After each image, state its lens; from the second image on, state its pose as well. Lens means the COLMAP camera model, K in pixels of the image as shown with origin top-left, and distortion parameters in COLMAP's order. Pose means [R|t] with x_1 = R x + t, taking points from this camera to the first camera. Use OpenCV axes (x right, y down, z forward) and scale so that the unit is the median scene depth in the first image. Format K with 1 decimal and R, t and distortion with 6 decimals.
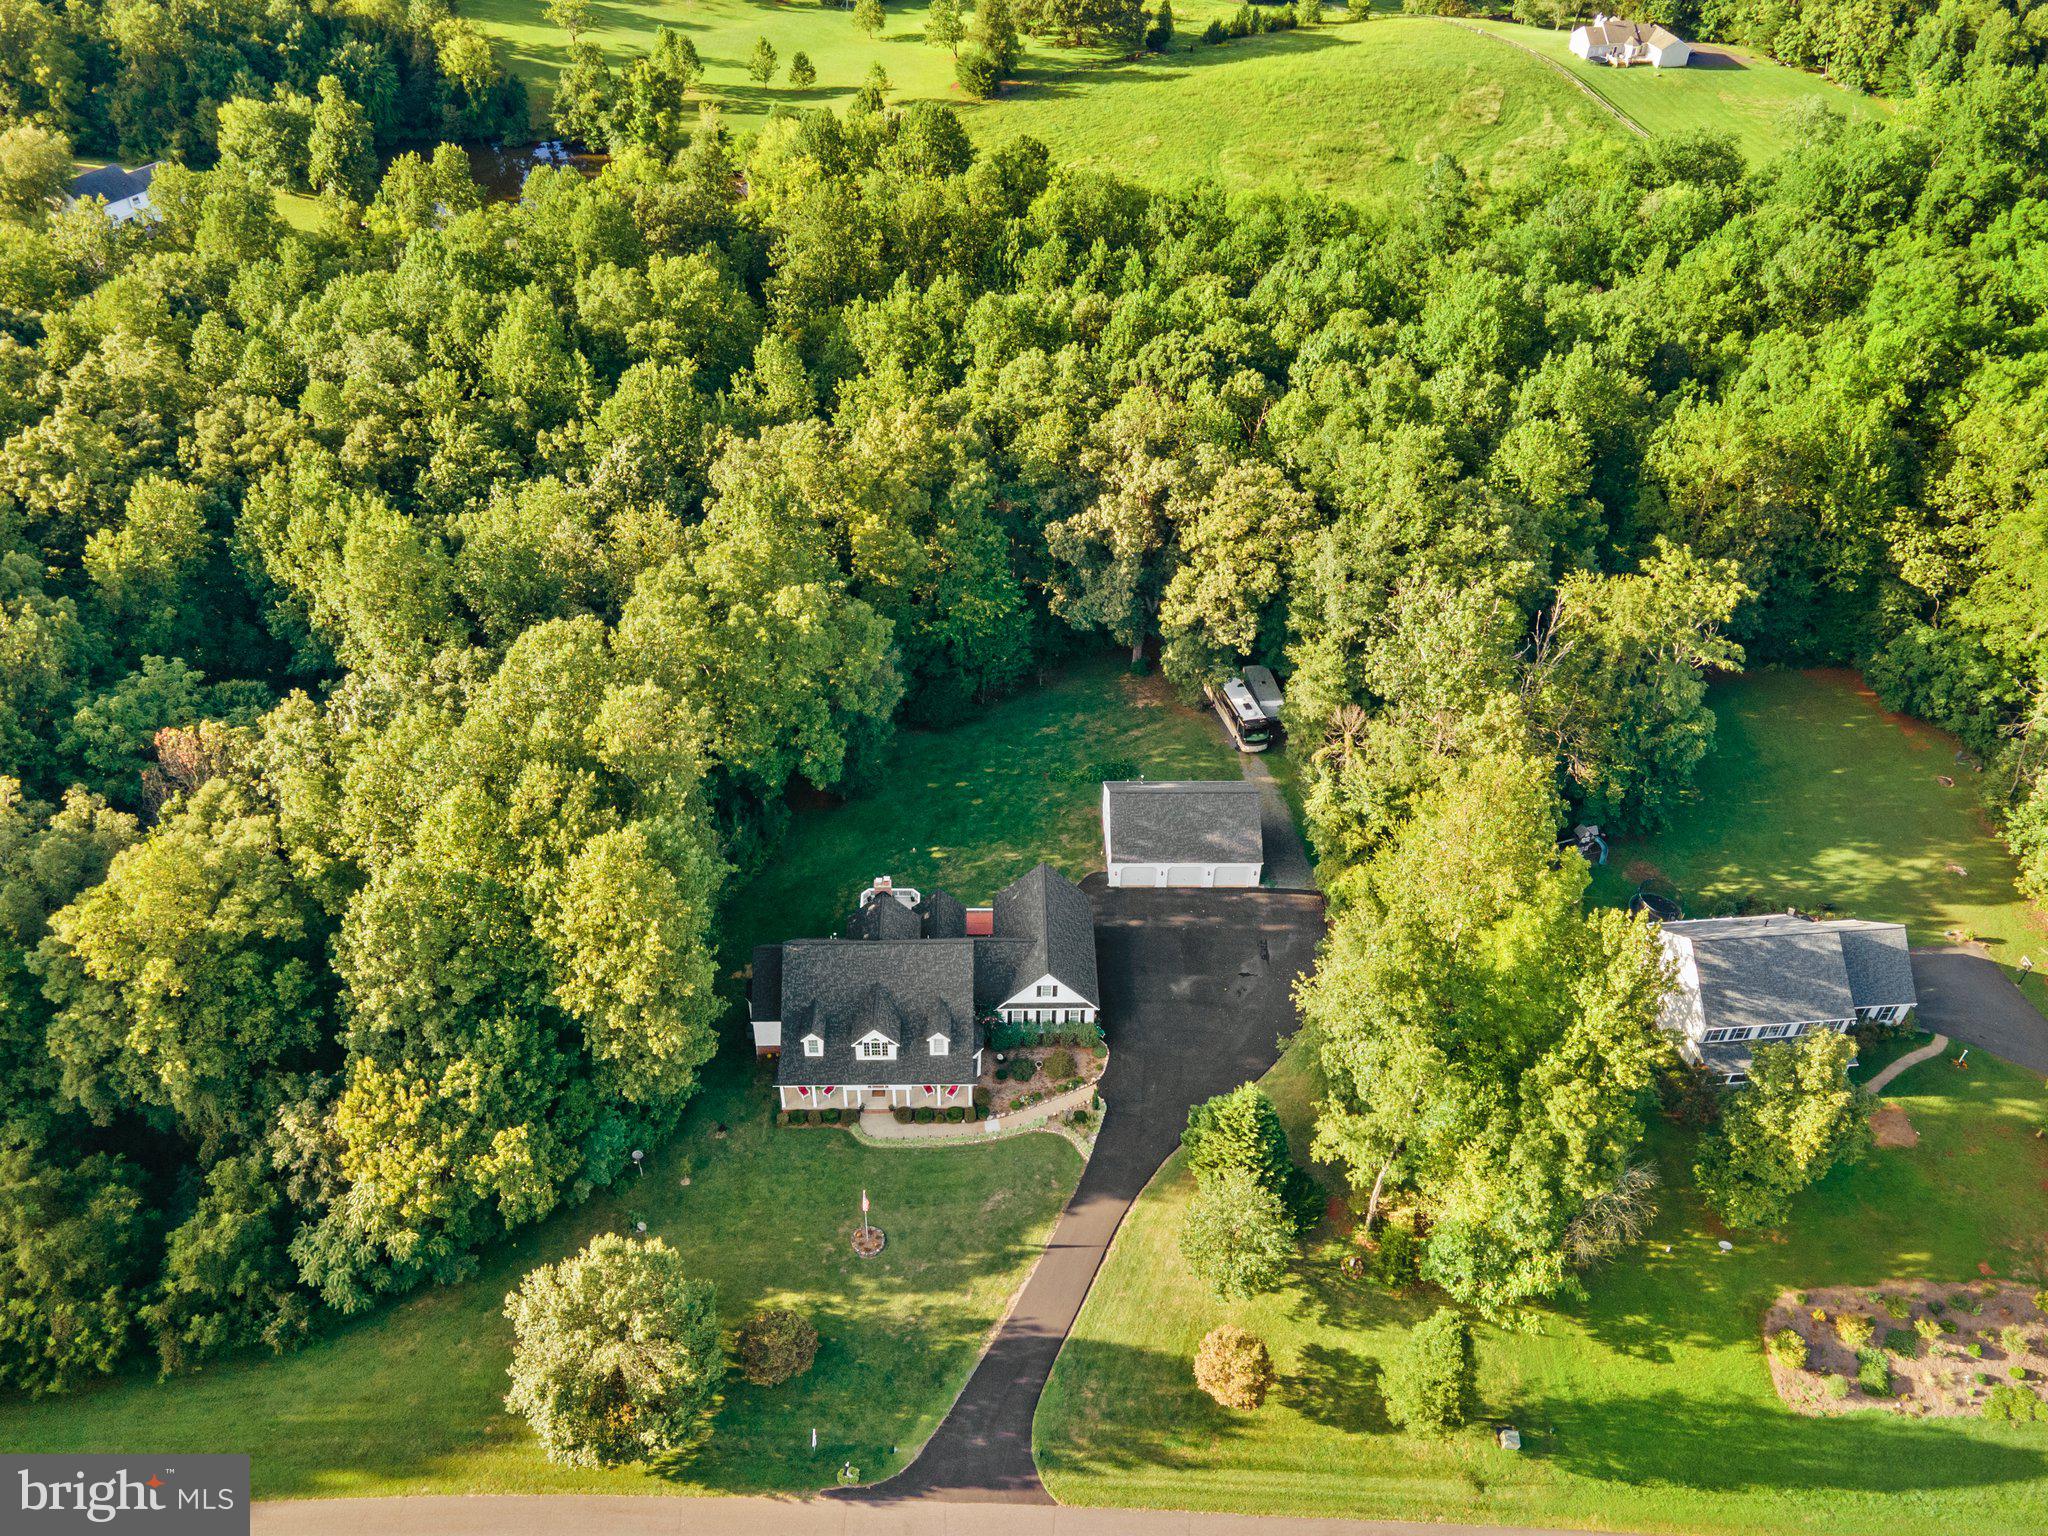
lens RADIAL K [[1562.5, 0, 1031.2], [0, 1562.5, 742.2], [0, 0, 1]] dist [0.030089, 0.033055]
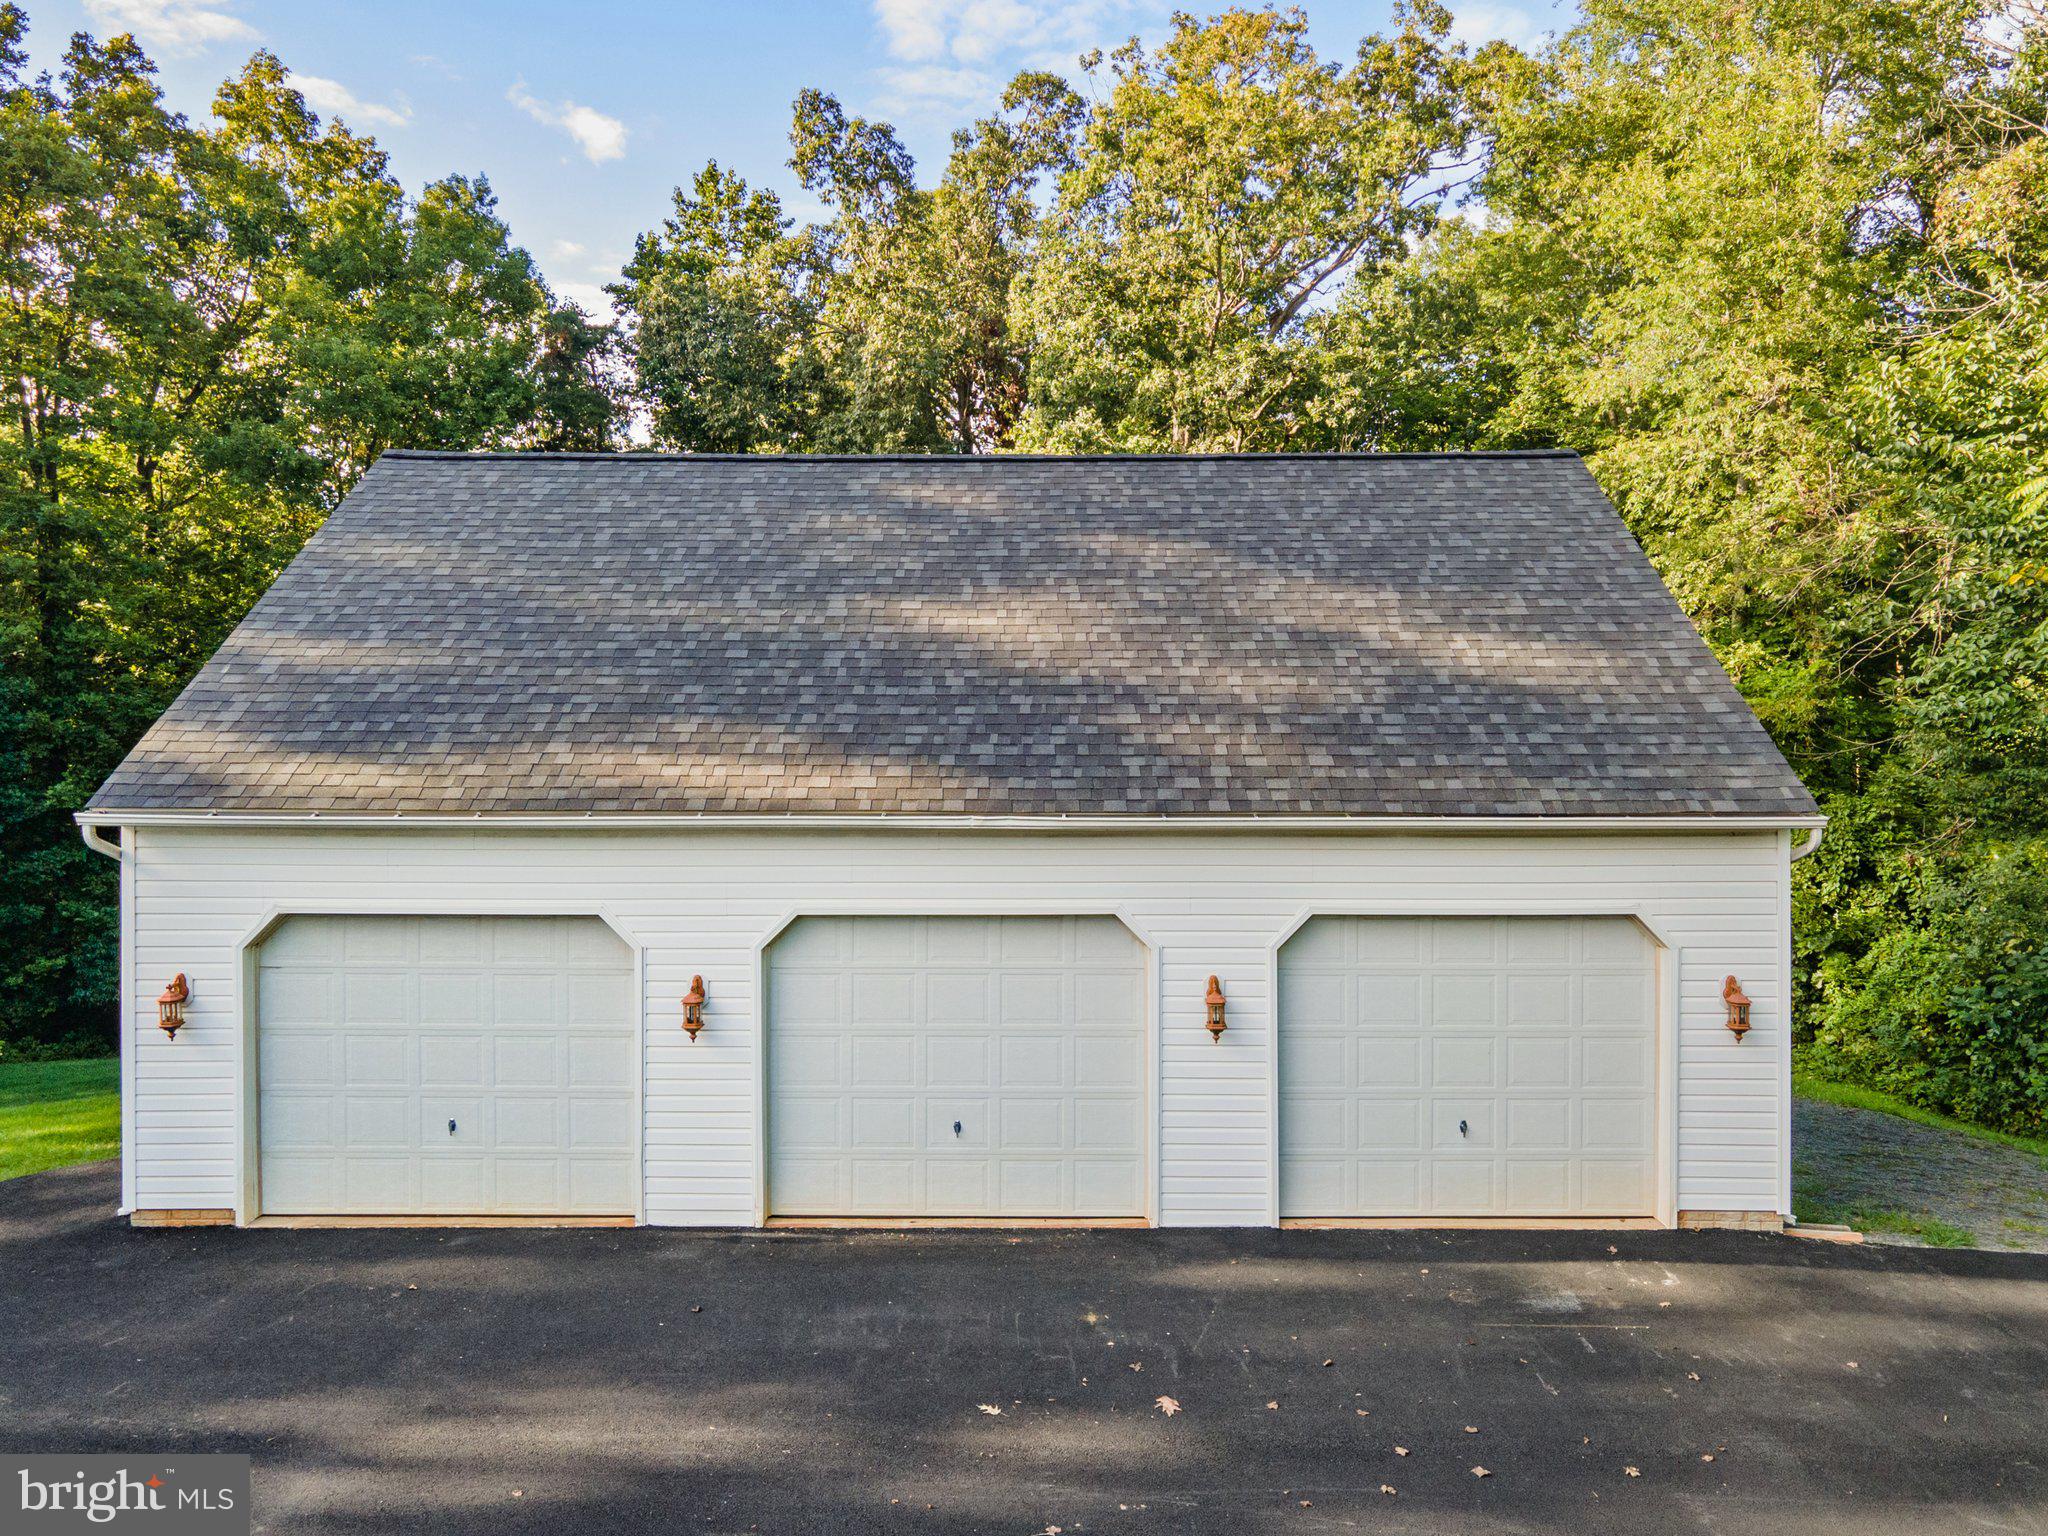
lens RADIAL K [[1510.8, 0, 1028.6], [0, 1510.8, 733.0], [0, 0, 1]] dist [0.030273, 0.014302]
pose [[0.999396, -0.019625, -0.028679, 0.106479], [-0.001972, 0.791916, -0.610626, 0.124595], [0.034695, 0.610314, 0.791399, 0.922688]]
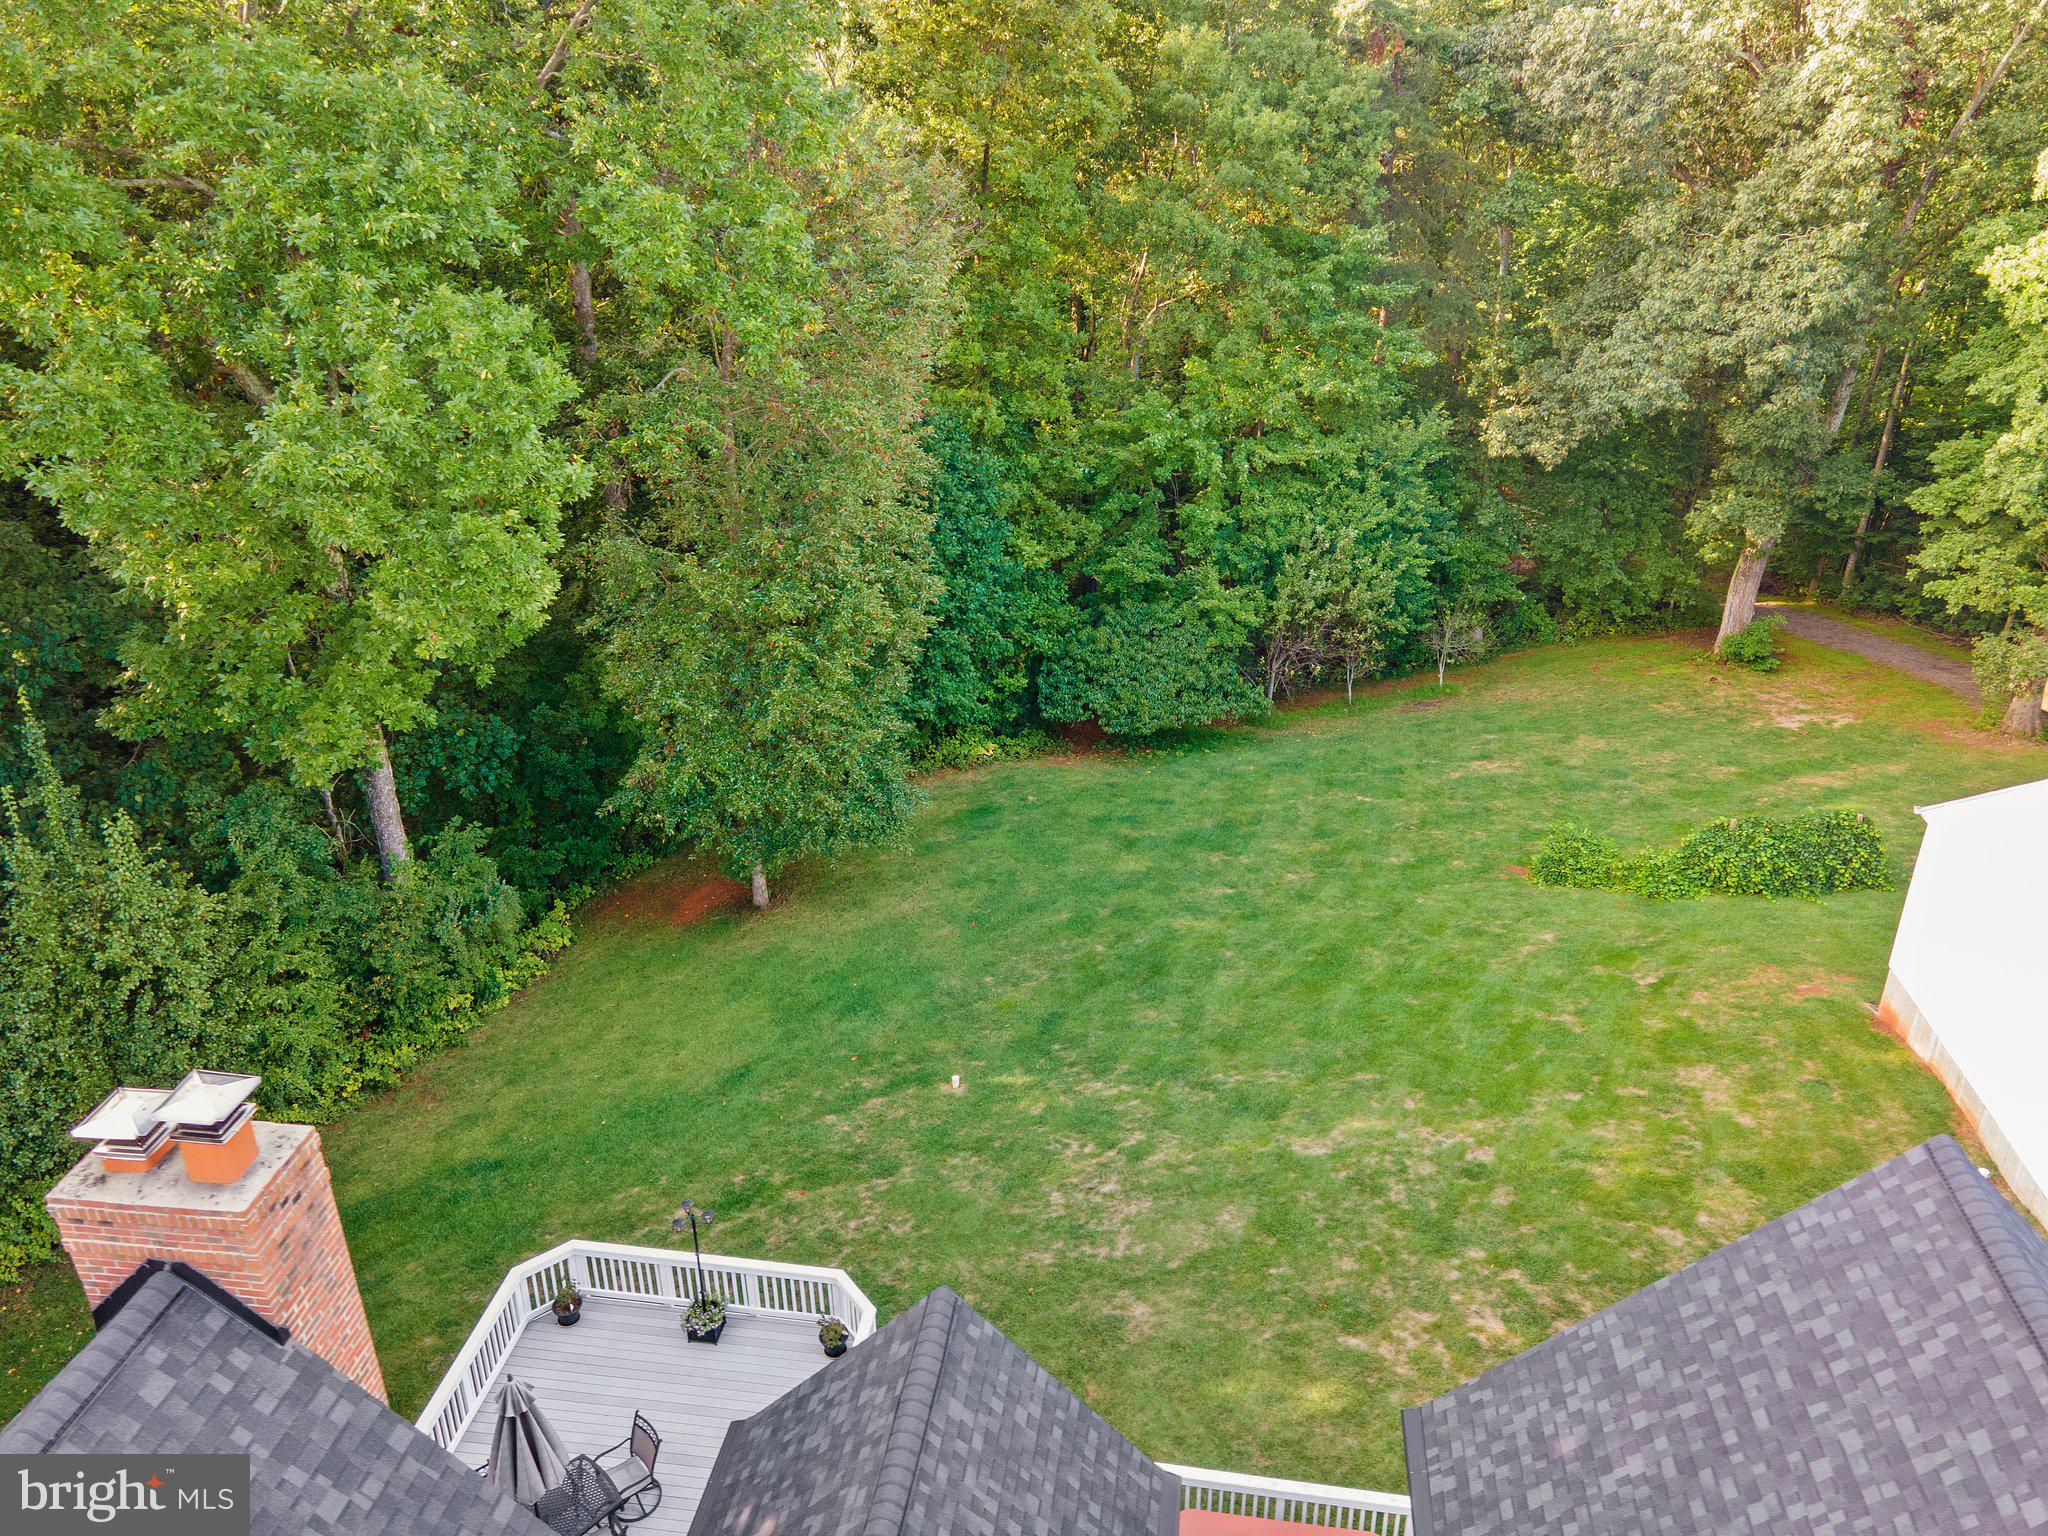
lens RADIAL K [[1491.8, 0, 1030.5], [0, 1491.8, 743.8], [0, 0, 1]] dist [0.015811, 0.048165]
pose [[0.985561, 0.047155, -0.162619, -0.035213], [-0.085463, 0.967655, -0.237361, 0.076022], [0.146167, 0.247831, 0.957713, 0.840238]]
